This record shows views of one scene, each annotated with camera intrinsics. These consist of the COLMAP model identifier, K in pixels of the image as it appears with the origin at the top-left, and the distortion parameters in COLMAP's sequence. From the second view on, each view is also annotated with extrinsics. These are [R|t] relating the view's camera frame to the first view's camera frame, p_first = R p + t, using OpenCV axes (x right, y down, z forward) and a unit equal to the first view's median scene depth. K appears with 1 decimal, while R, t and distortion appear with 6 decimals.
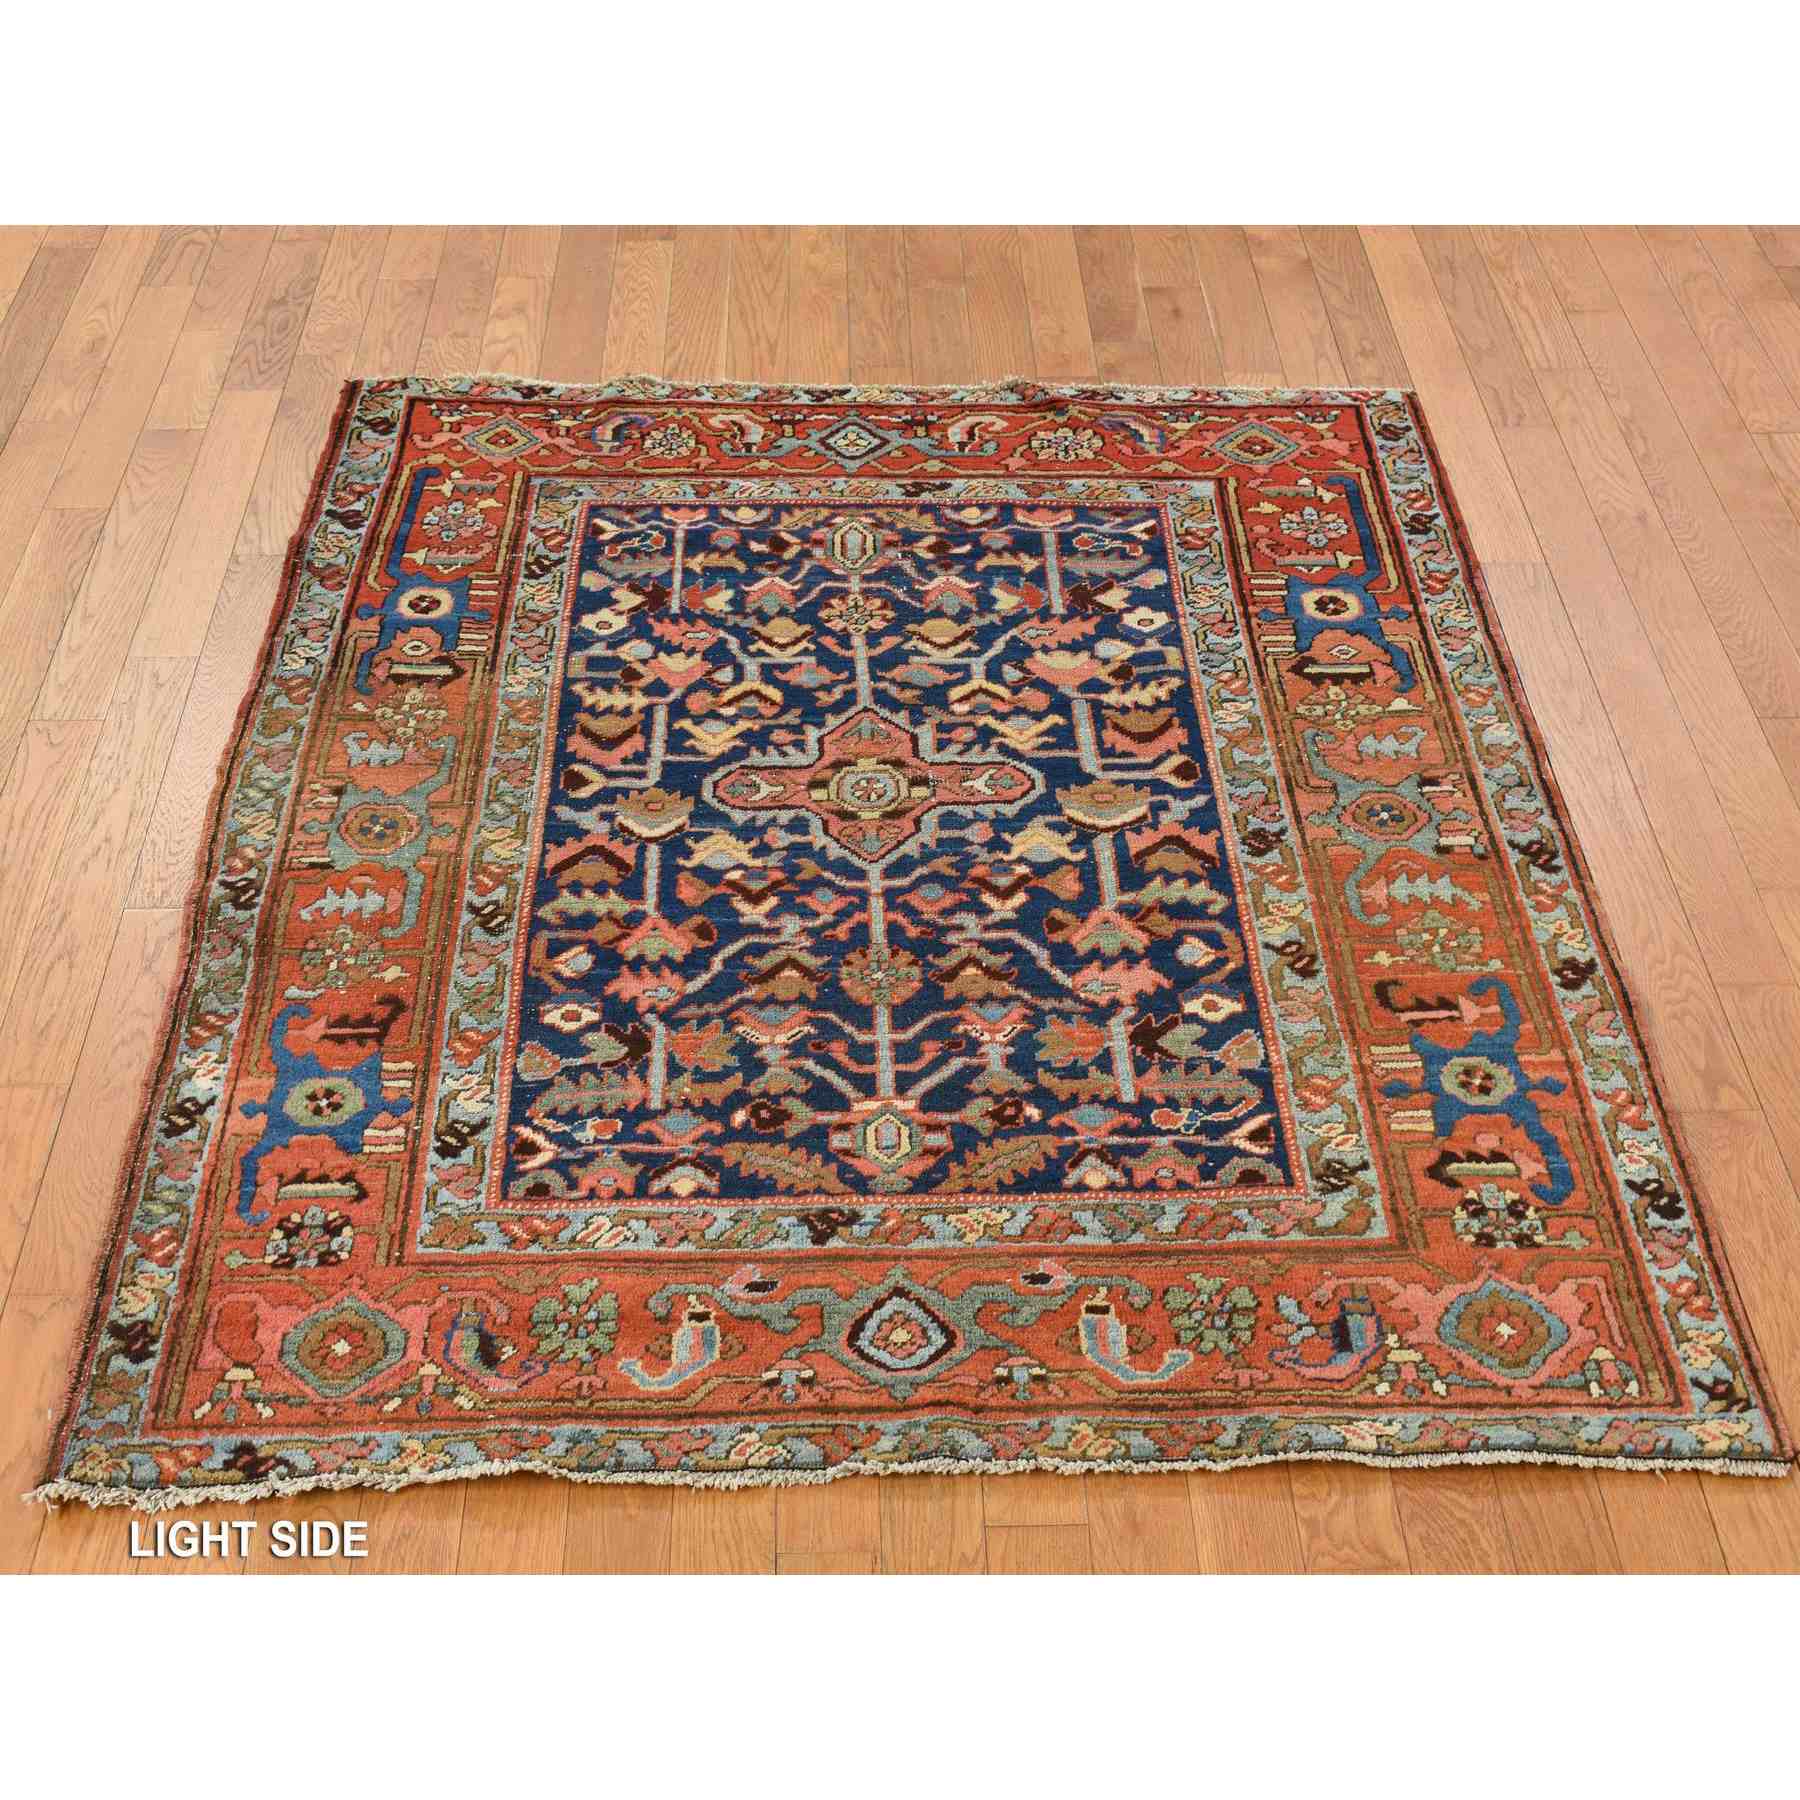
lens RADIAL K [[2977.1, 0, 955.8], [0, 2977.1, 899.6], [0, 0, 1]] dist [-0.038927, -0.074871]
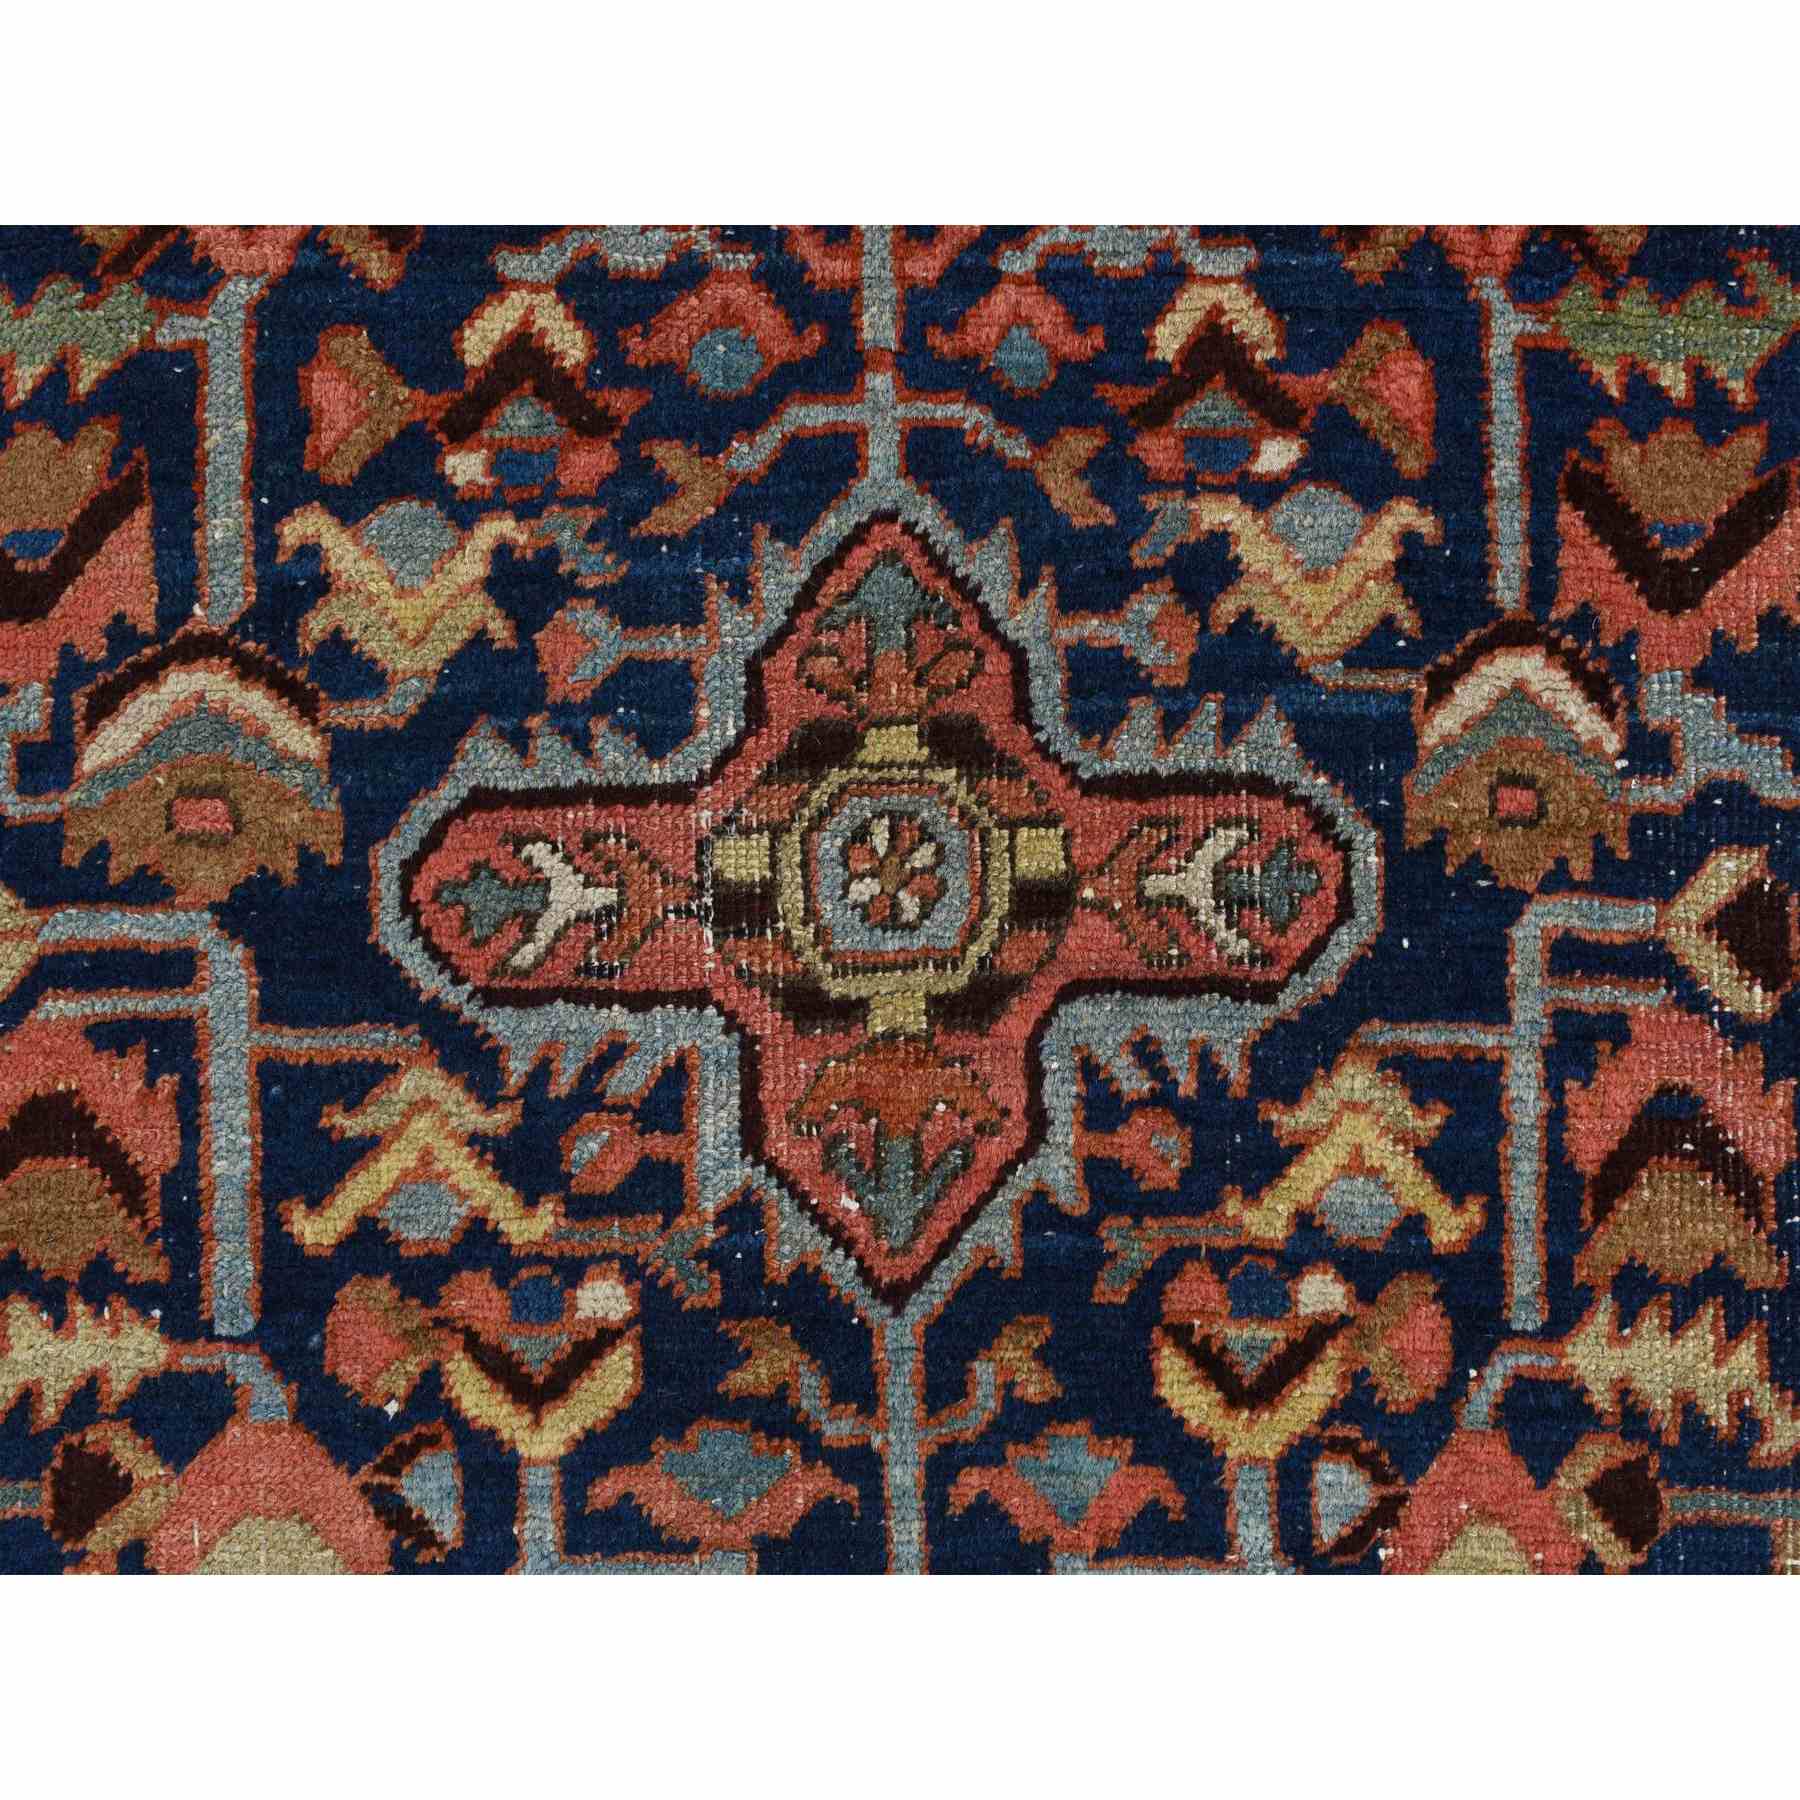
lens RADIAL K [[2977.1, 0, 955.8], [0, 2977.1, 899.6], [0, 0, 1]] dist [-0.038927, -0.074871]
pose [[-0.999016, -0.036595, -0.025067, -0.027677], [-0.000181, -0.561746, 0.827310, -0.316307], [-0.044357, 0.826500, 0.561187, 0.804552]]
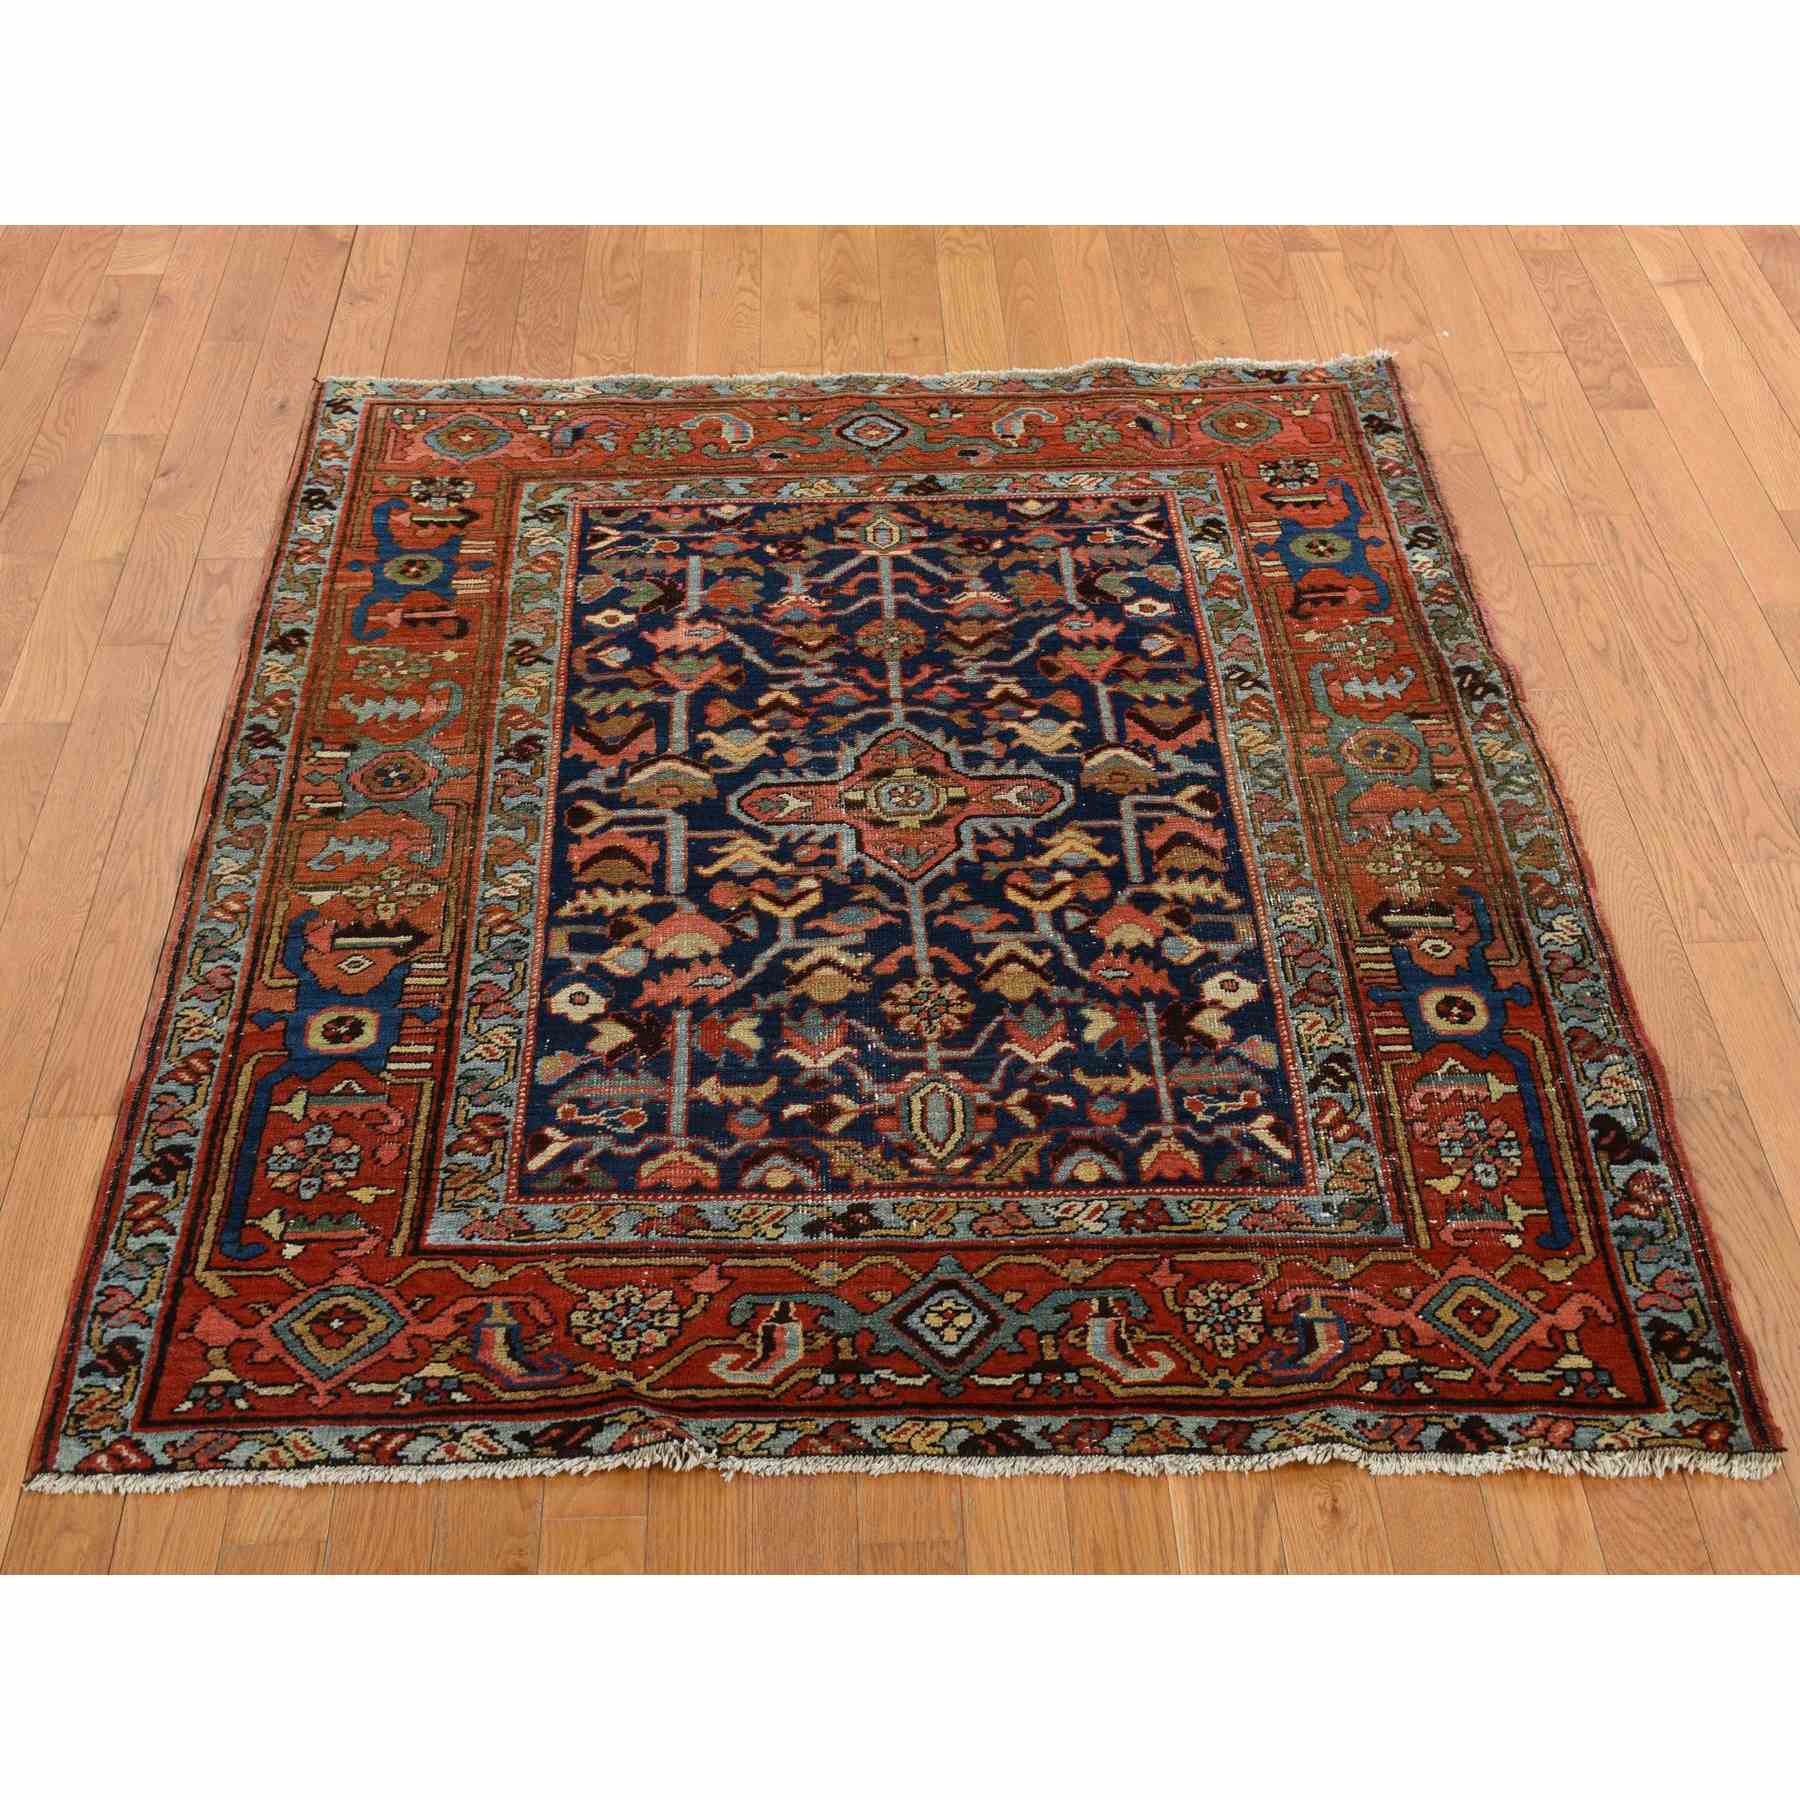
lens RADIAL K [[2977.1, 0, 955.8], [0, 2977.1, 899.6], [0, 0, 1]] dist [-0.038927, -0.074871]
pose [[-0.999869, -0.005115, -0.015338, -0.030355], [-0.016159, 0.283127, 0.958946, -0.965323], [-0.000563, 0.959069, -0.283173, 1.300323]]
